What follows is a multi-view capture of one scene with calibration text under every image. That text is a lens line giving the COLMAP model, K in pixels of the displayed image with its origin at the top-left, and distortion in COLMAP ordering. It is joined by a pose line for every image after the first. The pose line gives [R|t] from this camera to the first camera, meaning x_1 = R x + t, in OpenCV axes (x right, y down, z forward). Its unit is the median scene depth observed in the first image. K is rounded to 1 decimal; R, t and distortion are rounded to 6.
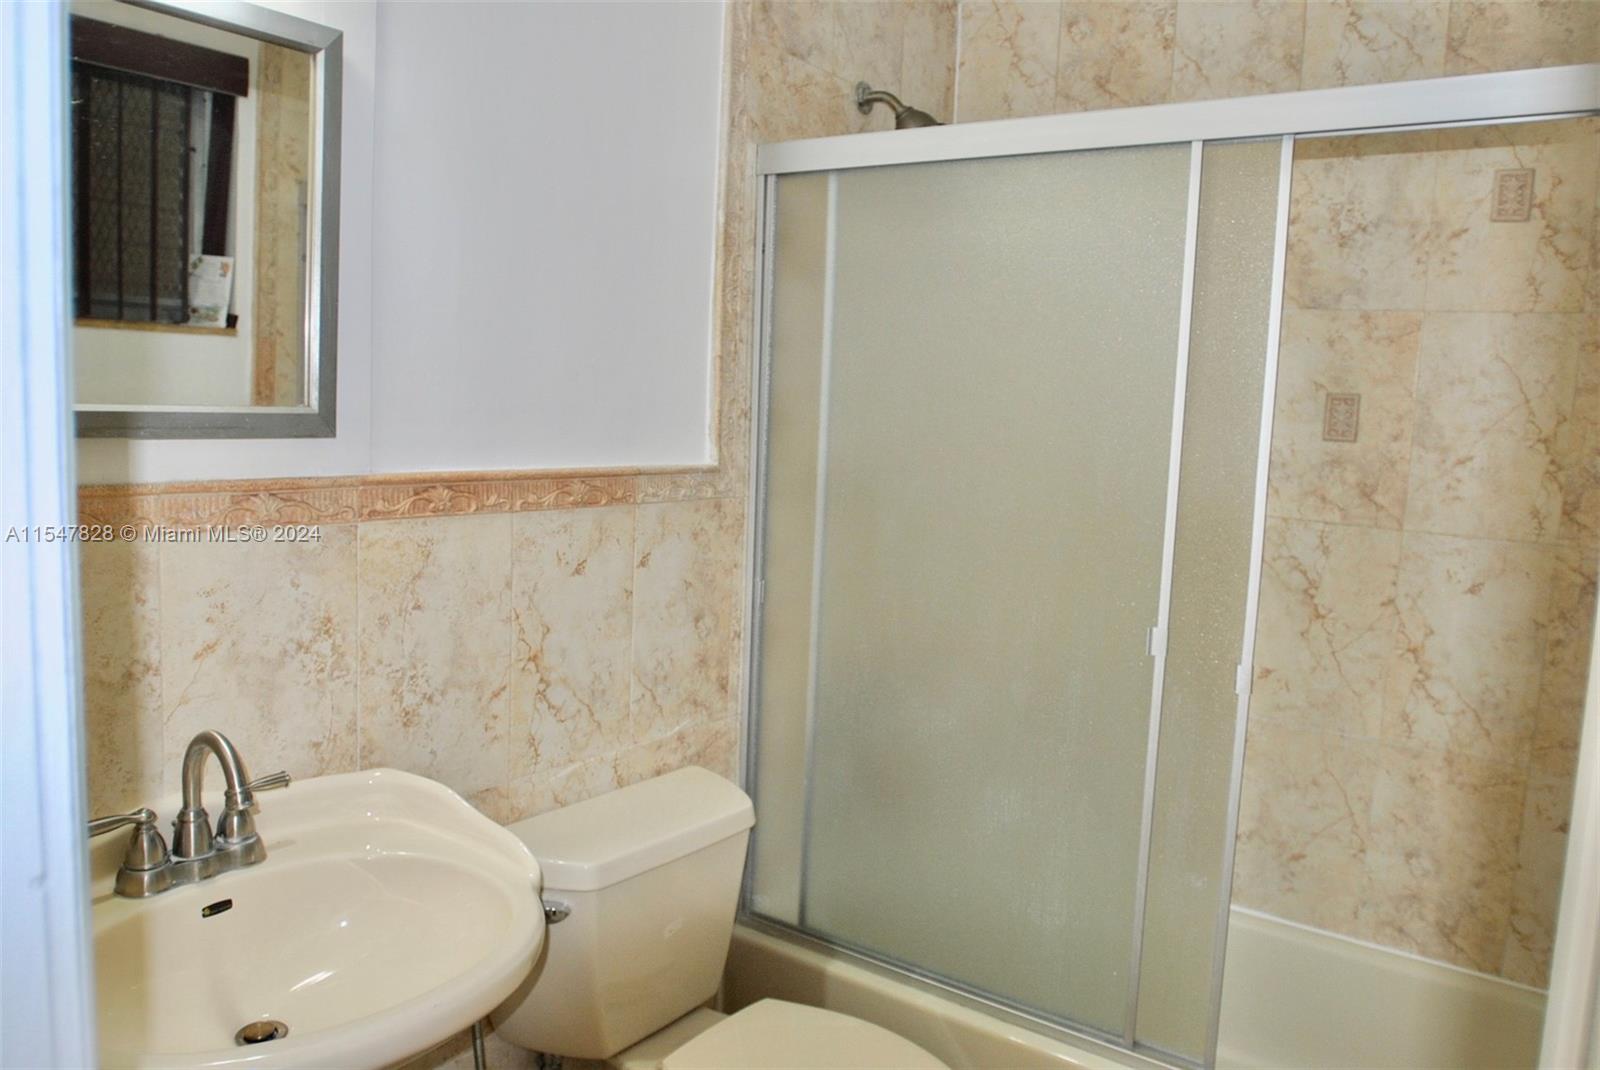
lens RADIAL K [[1183.5, 0, 797.4], [0, 1183.5, 536.6], [0, 0, 1]] dist [-0.065576, 0.031850]
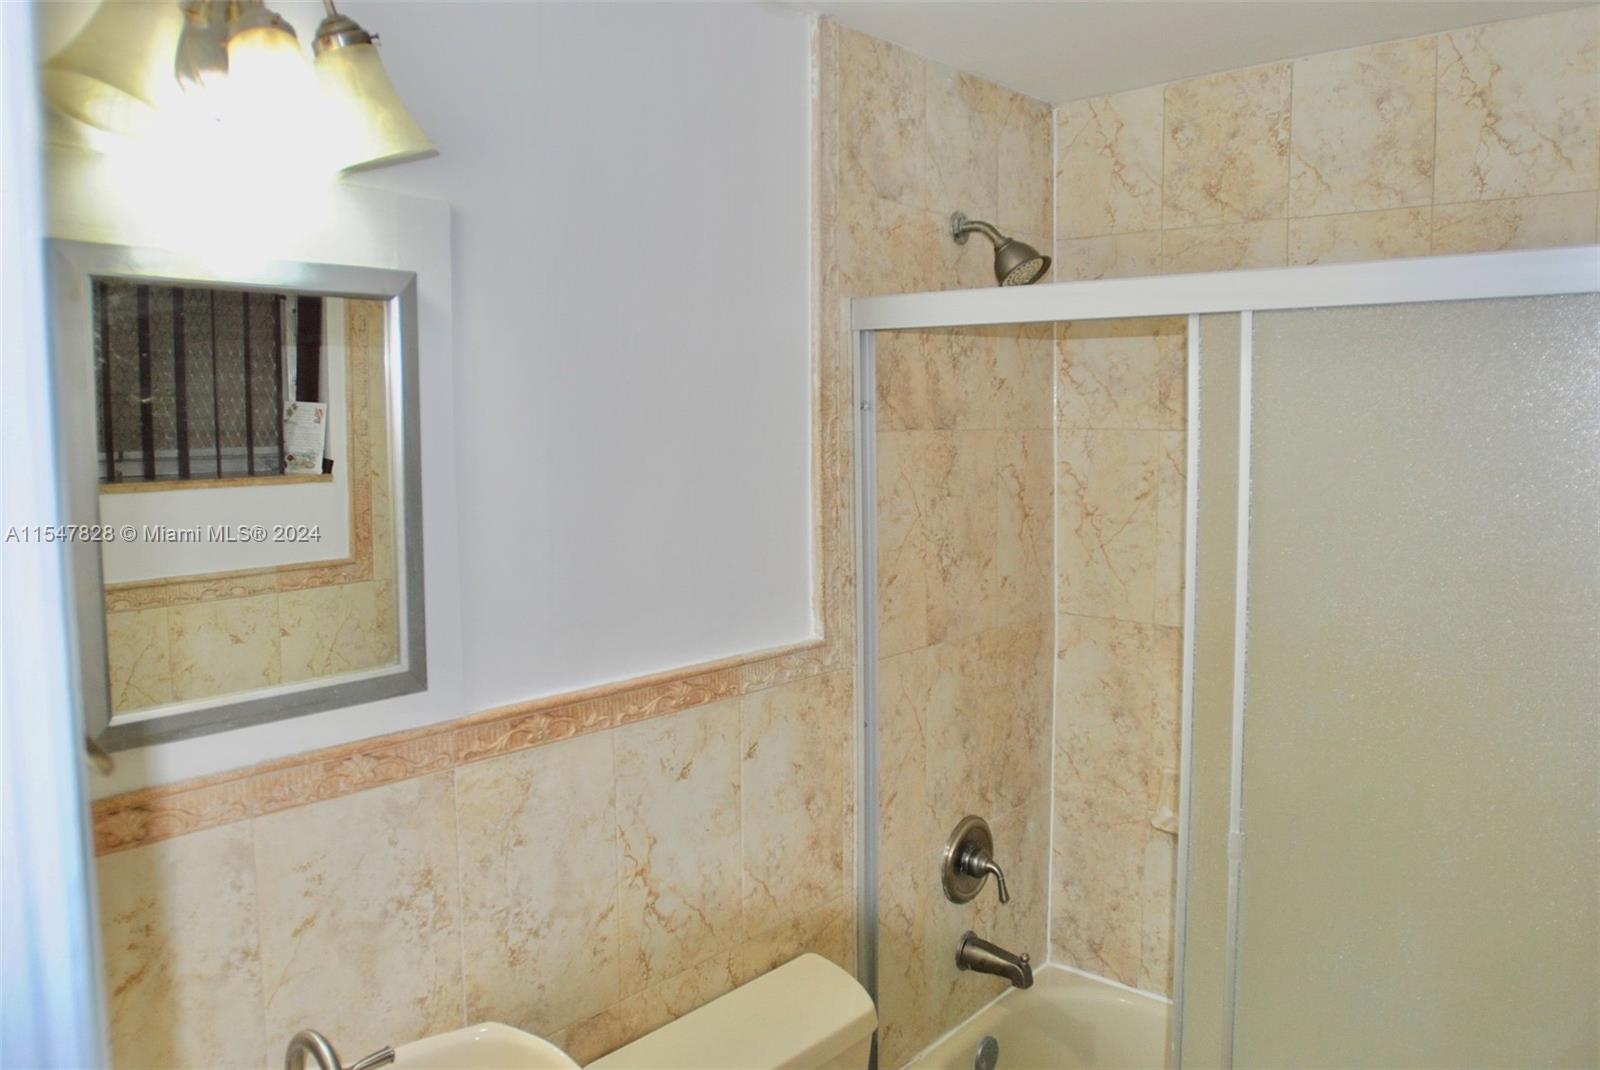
lens RADIAL K [[1183.5, 0, 798.2], [0, 1183.5, 529.8], [0, 0, 1]] dist [-0.065576, 0.031850]
pose [[0.995870, -0.040524, -0.081240, -0.006626], [0.039184, 0.999069, -0.018026, -0.133455], [0.081894, 0.014768, 0.996532, 0.047266]]
